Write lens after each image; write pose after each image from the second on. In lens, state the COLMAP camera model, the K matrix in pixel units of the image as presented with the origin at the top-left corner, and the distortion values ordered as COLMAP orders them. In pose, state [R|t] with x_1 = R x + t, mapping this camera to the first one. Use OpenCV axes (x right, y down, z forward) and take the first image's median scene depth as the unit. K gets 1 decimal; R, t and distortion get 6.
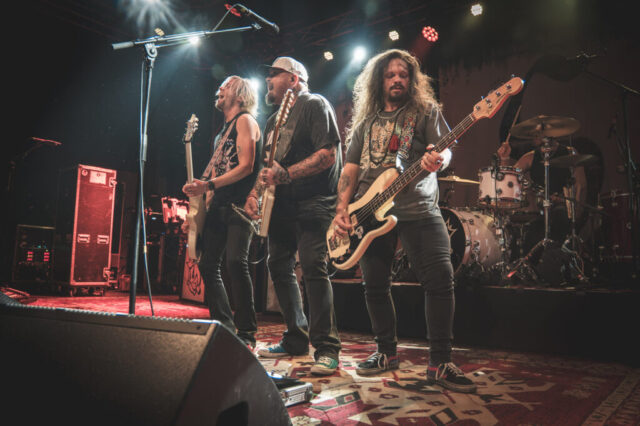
lens RADIAL K [[468.0, 0, 335.2], [0, 468.0, 200.9], [0, 0, 1]] dist [-0.124156, 0.091361]
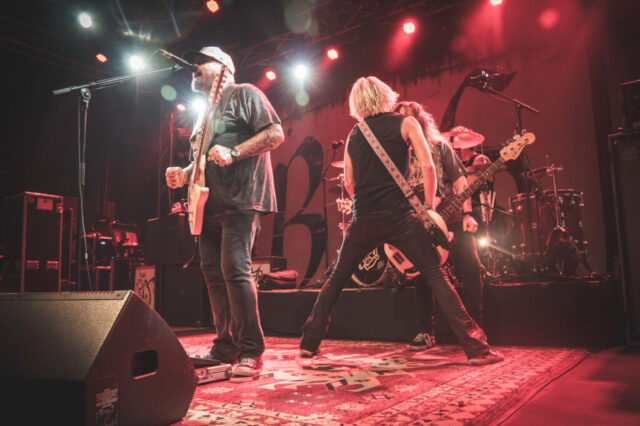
lens RADIAL K [[486.8, 0, 320.0], [0, 486.8, 213.0], [0, 0, 1]] dist [-0.139361, 0.105845]
pose [[0.997883, -0.042610, 0.049138, 0.039671], [0.043276, 0.998984, -0.012570, 0.008248], [-0.048553, 0.014670, 0.998713, -0.076987]]
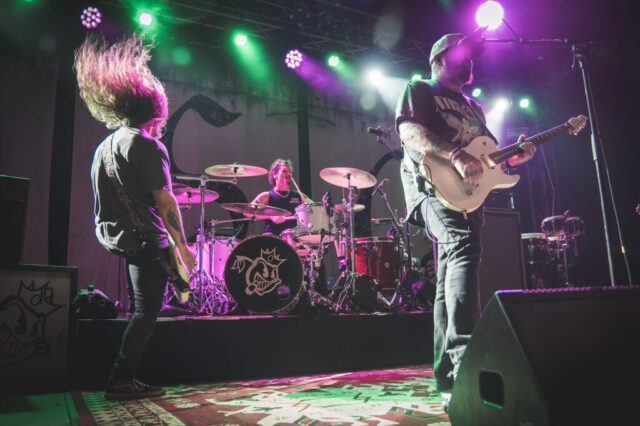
lens RADIAL K [[508.3, 0, 320.0], [0, 508.3, 213.0], [0, 0, 1]] dist [-0.152779, 0.122307]
pose [[0.406369, 0.145318, 0.902079, -0.416308], [-0.086405, 0.988959, -0.120390, 0.053011], [-0.909614, -0.029022, 0.414439, 0.300387]]
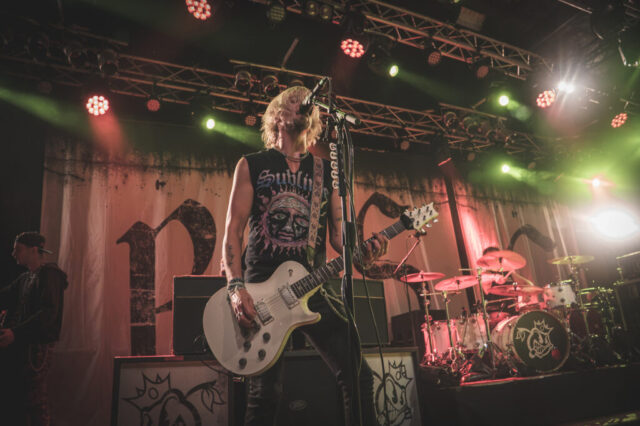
lens RADIAL K [[486.8, 0, 320.0], [0, 486.8, 213.0], [0, 0, 1]] dist [-0.139361, 0.105845]
pose [[0.448323, 0.238756, 0.861396, -0.726666], [-0.033621, 0.967490, -0.250664, 0.061561], [-0.893239, 0.083417, 0.441775, 0.590753]]
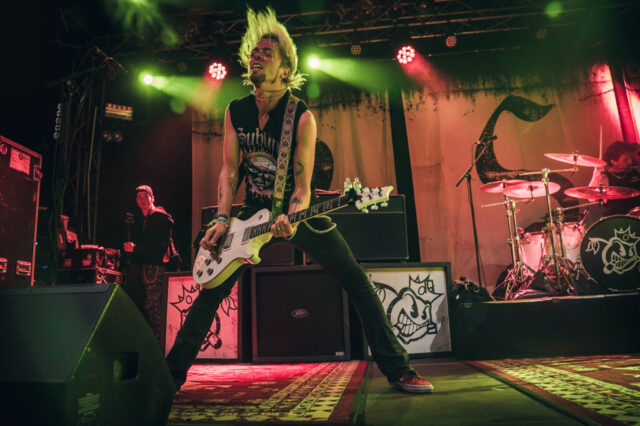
lens RADIAL K [[486.8, 0, 320.0], [0, 486.8, 213.0], [0, 0, 1]] dist [-0.139361, 0.105845]
pose [[0.856727, 0.056122, 0.512708, -0.509711], [-0.011287, 0.995864, -0.090148, 0.065825], [-0.515647, 0.071445, 0.853817, 0.305353]]
